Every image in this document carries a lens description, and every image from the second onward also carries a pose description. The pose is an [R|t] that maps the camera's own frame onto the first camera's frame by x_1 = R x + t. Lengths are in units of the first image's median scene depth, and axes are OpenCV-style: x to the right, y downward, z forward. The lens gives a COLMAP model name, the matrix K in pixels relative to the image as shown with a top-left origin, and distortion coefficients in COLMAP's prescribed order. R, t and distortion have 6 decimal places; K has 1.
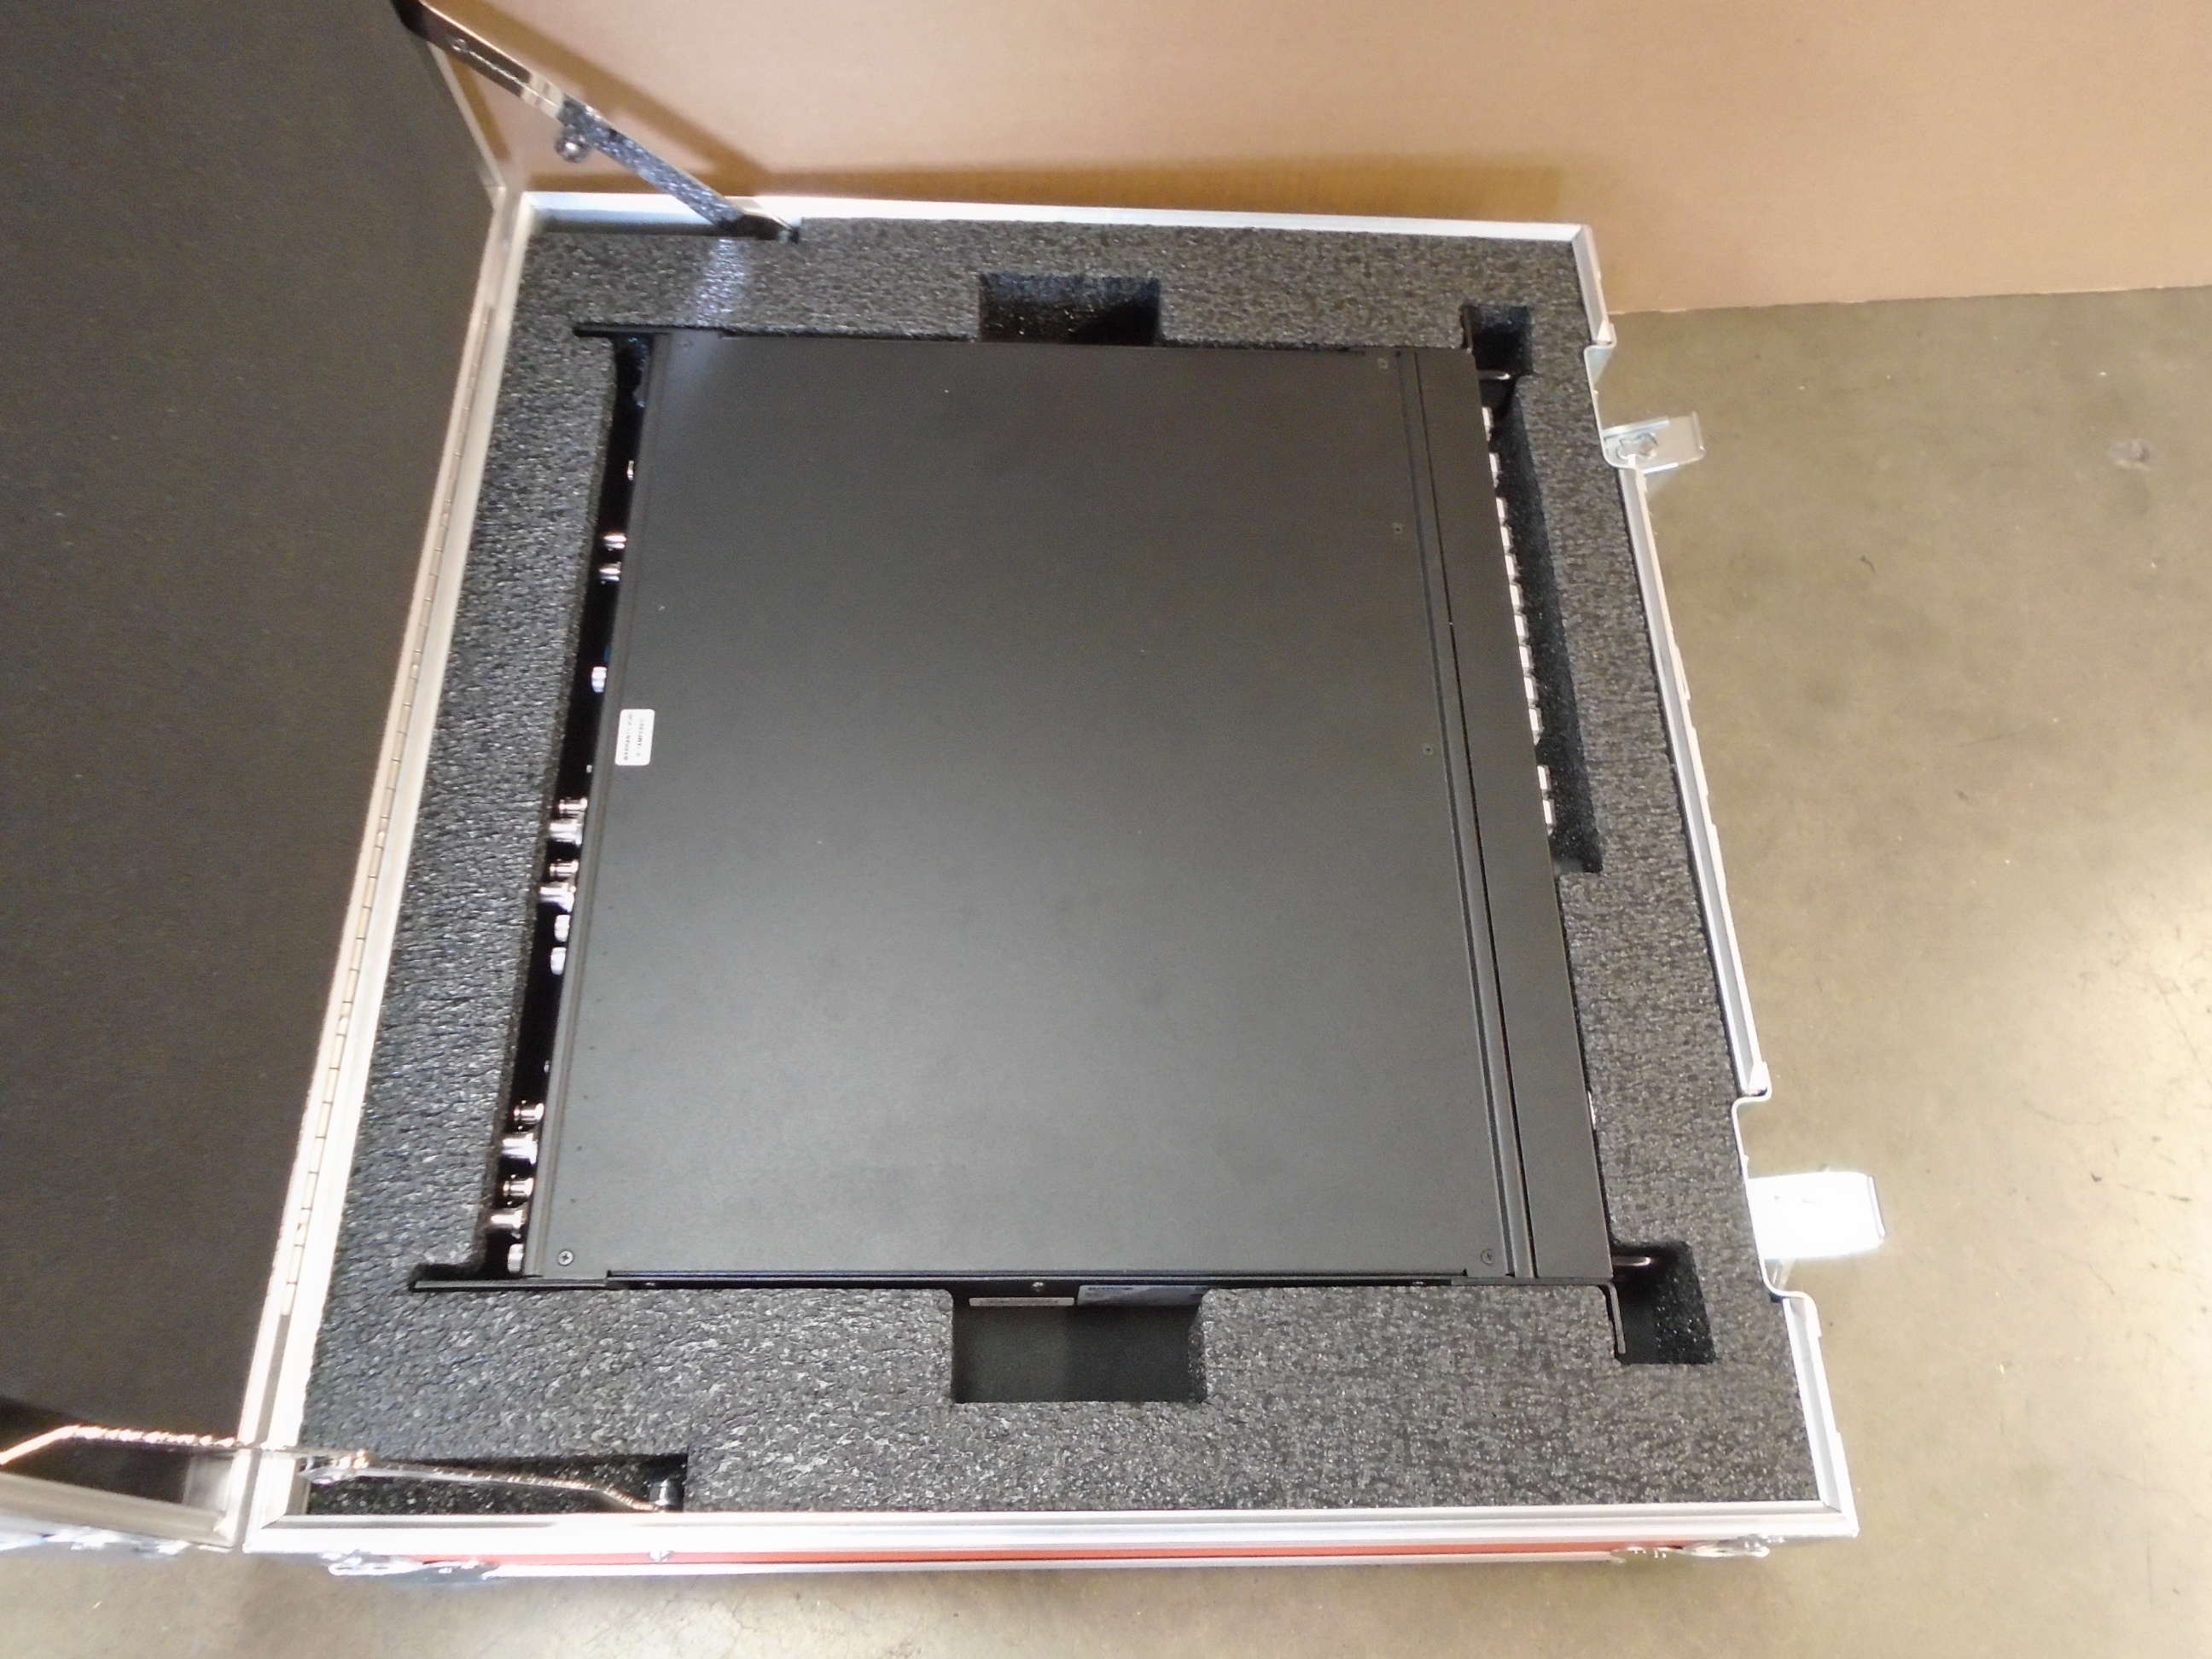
lens RADIAL K [[1719.0, 0, 1100.5], [0, 1719.0, 807.9], [0, 0, 1]] dist [-0.007336, 0.003060]
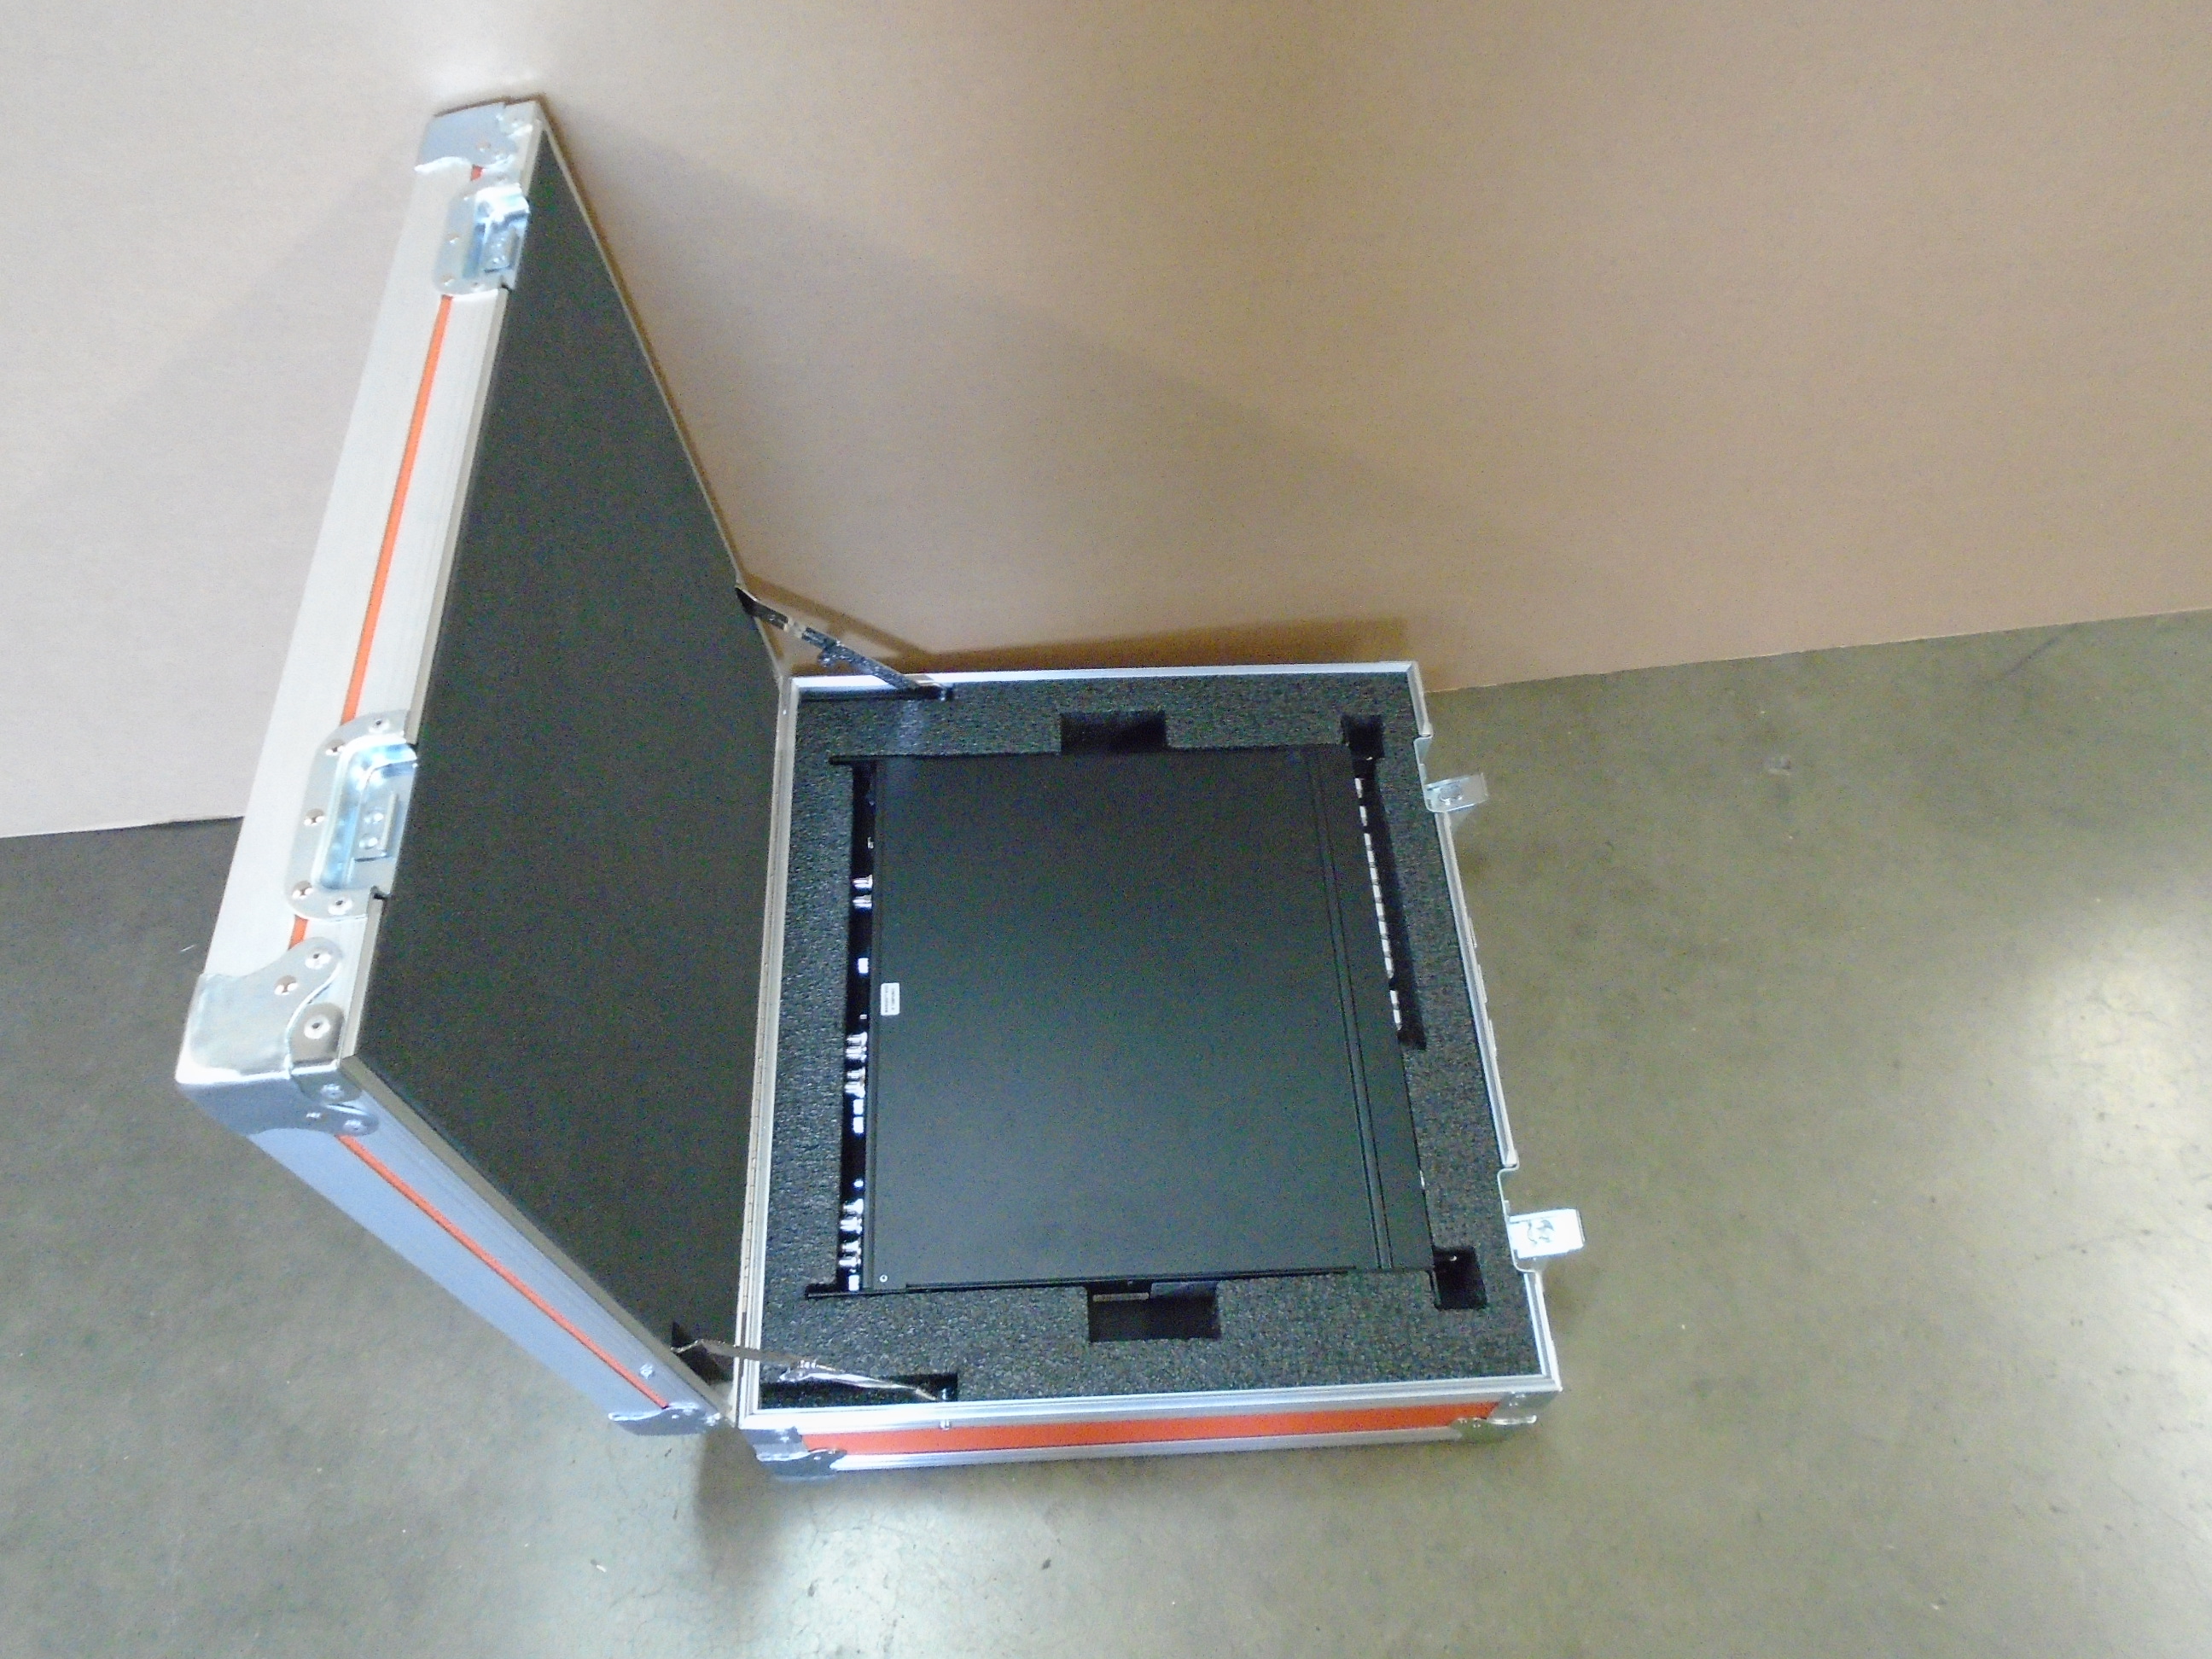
lens RADIAL K [[1719.0, 0, 1104.1], [0, 1719.0, 826.7], [0, 0, 1]] dist [-0.007336, 0.003060]
pose [[0.998900, -0.046861, -0.001522, -0.033360], [0.046510, 0.994476, -0.094097, -0.040719], [0.005923, 0.093923, 0.995562, -0.815194]]
